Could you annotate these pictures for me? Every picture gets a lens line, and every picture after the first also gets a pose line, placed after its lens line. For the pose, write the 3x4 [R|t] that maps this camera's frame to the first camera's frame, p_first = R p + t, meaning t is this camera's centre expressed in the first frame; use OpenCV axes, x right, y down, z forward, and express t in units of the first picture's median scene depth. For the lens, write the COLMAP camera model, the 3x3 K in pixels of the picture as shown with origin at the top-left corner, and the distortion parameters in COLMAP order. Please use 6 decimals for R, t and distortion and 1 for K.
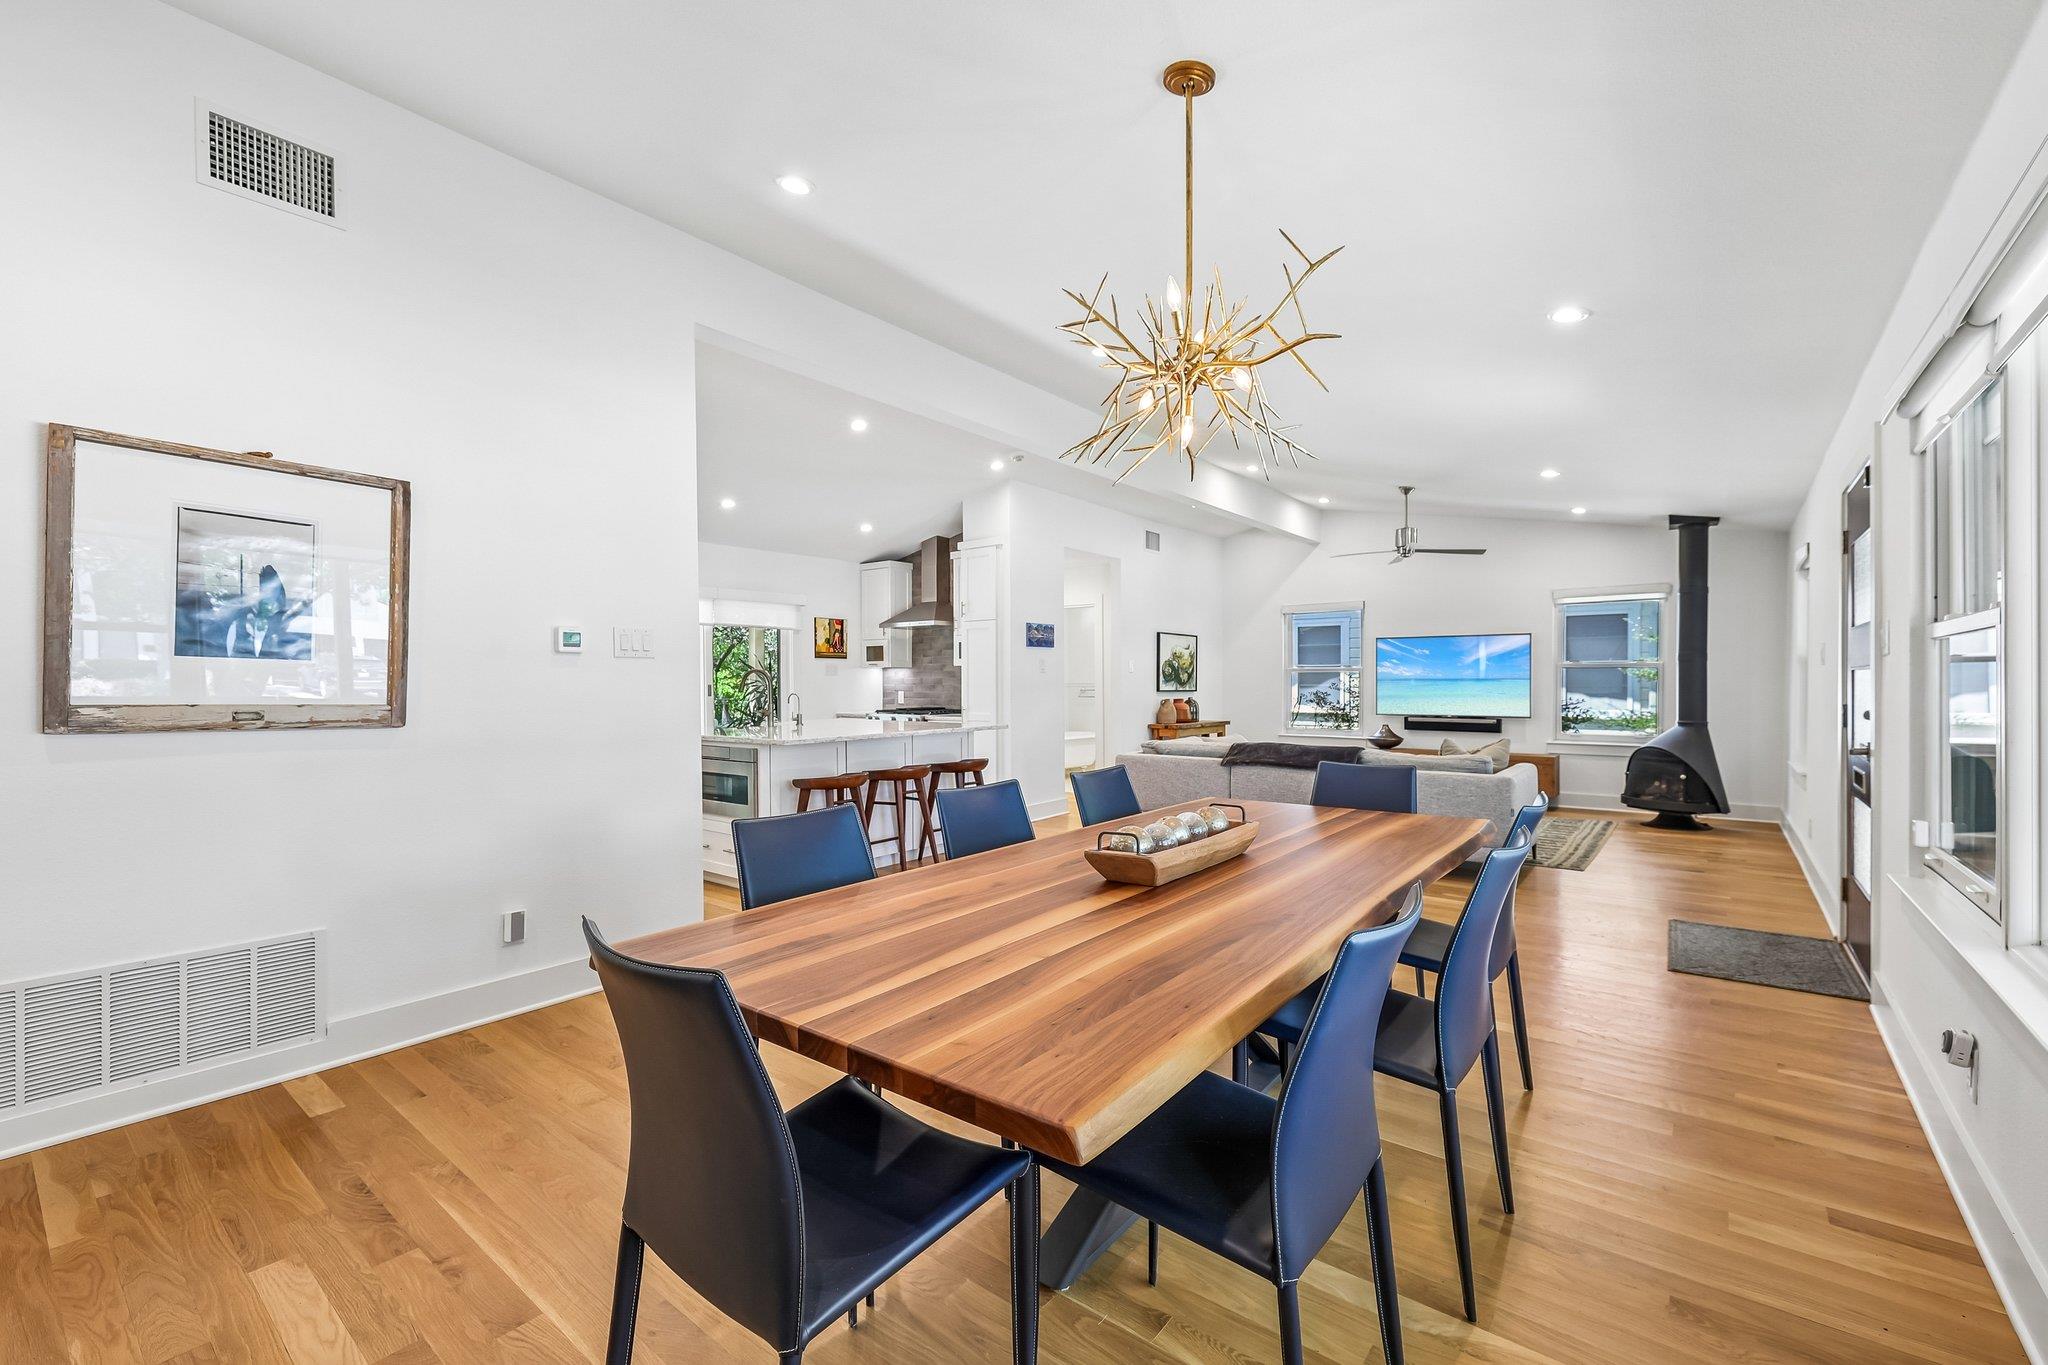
lens RADIAL K [[864.1, 0, 1021.7], [0, 864.1, 693.4], [0, 0, 1]] dist [-0.001130, 0.000762]
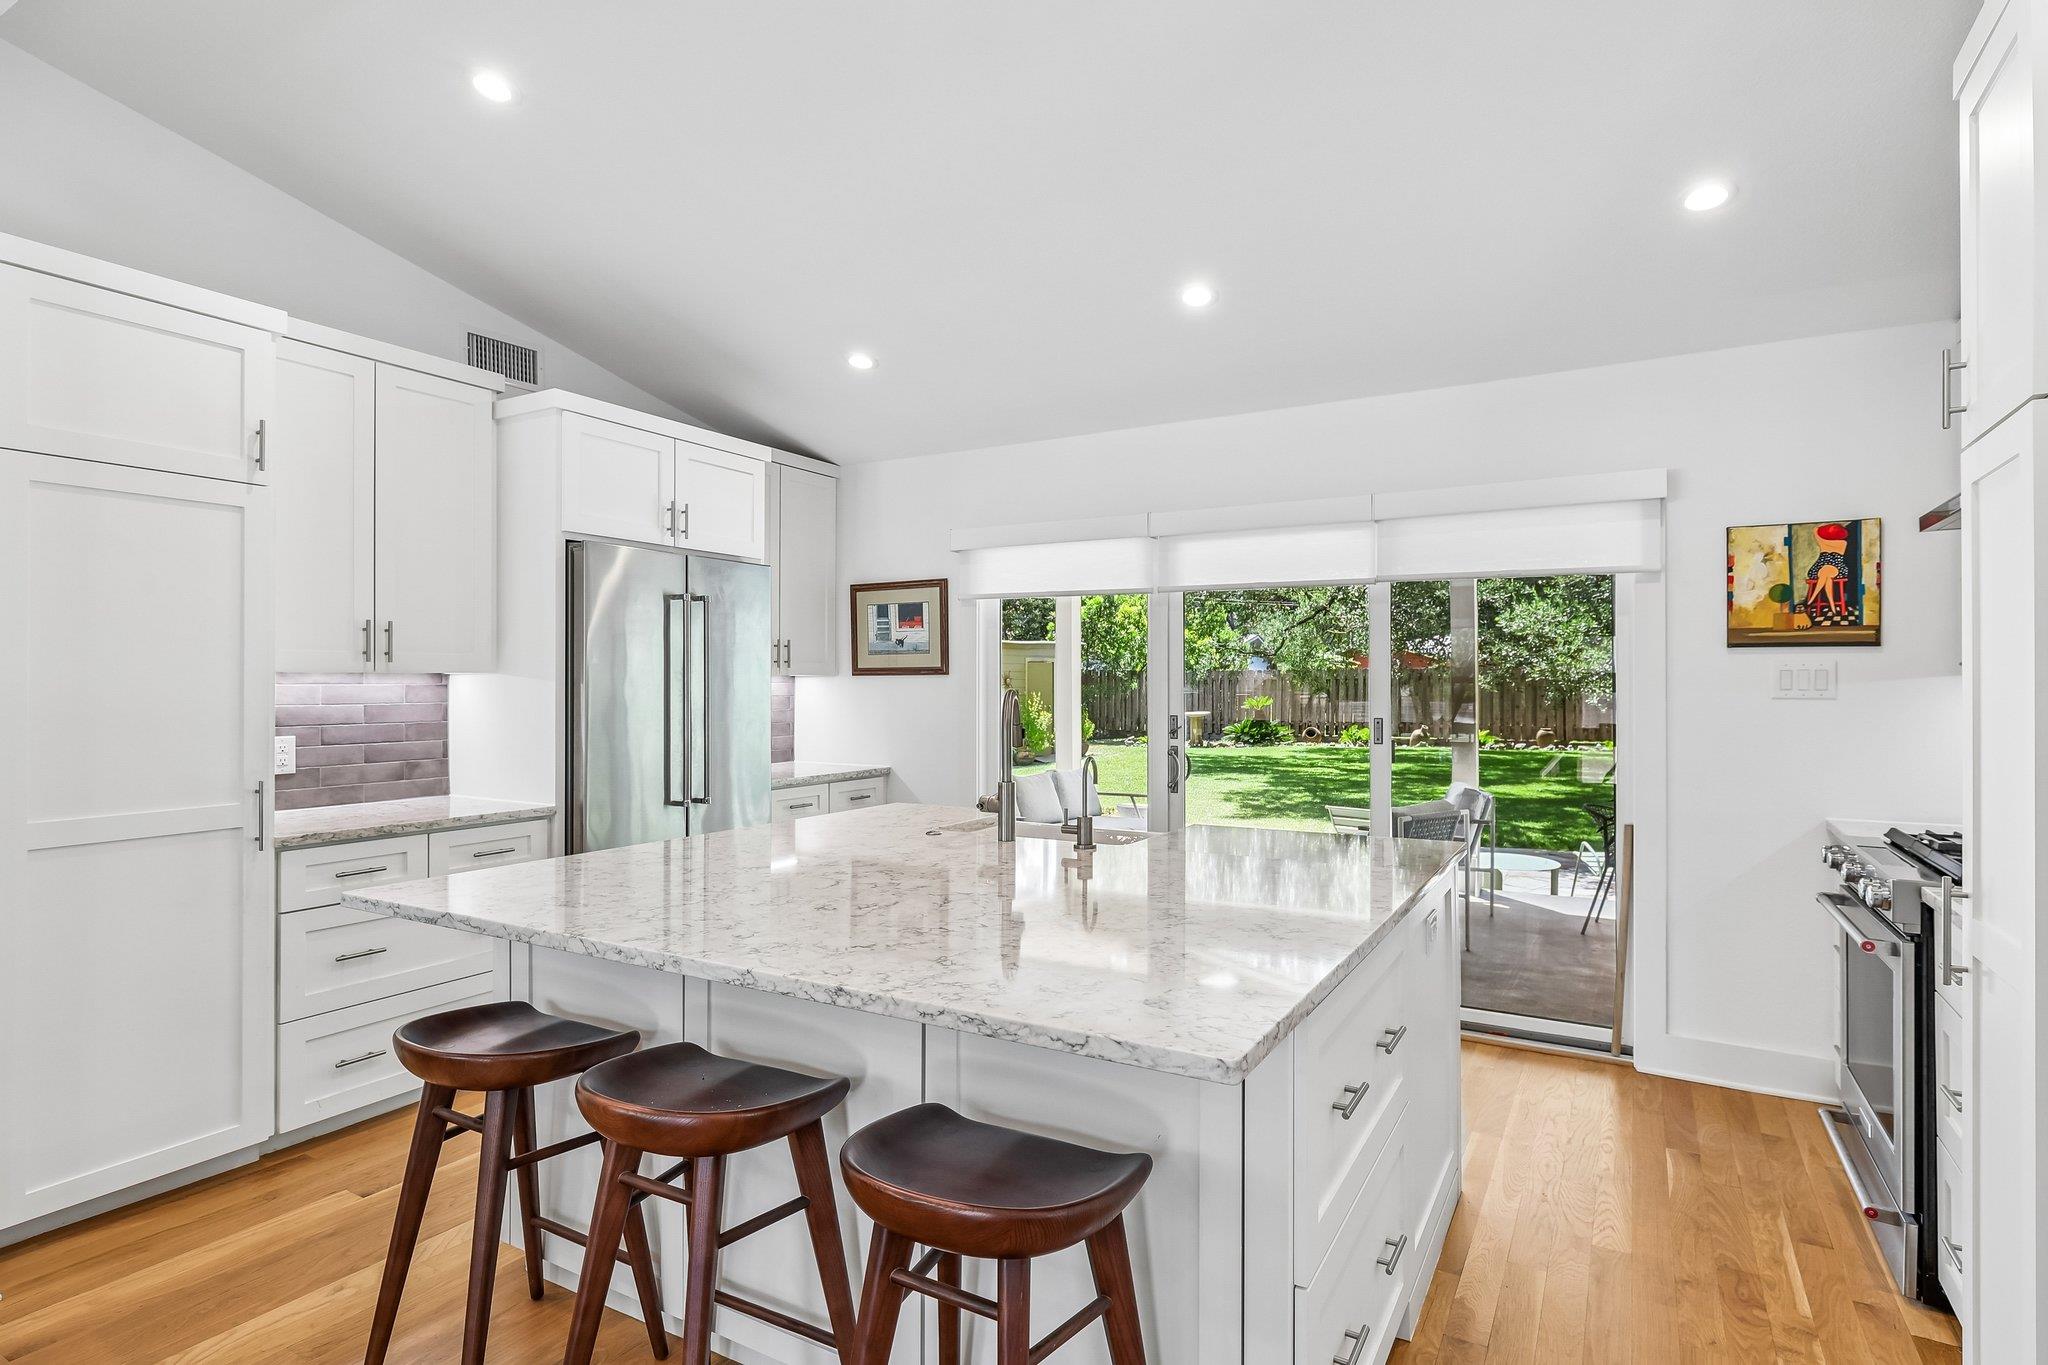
lens RADIAL K [[1036.9, 0, 1024.8], [0, 1036.9, 678.7], [0, 0, 1]] dist [-0.000673, -0.000016]
pose [[0.148780, 0.000693, -0.988870, 0.117877], [-0.017176, 0.999851, -0.001883, -0.023048], [0.988721, 0.017265, 0.148769, 0.659533]]
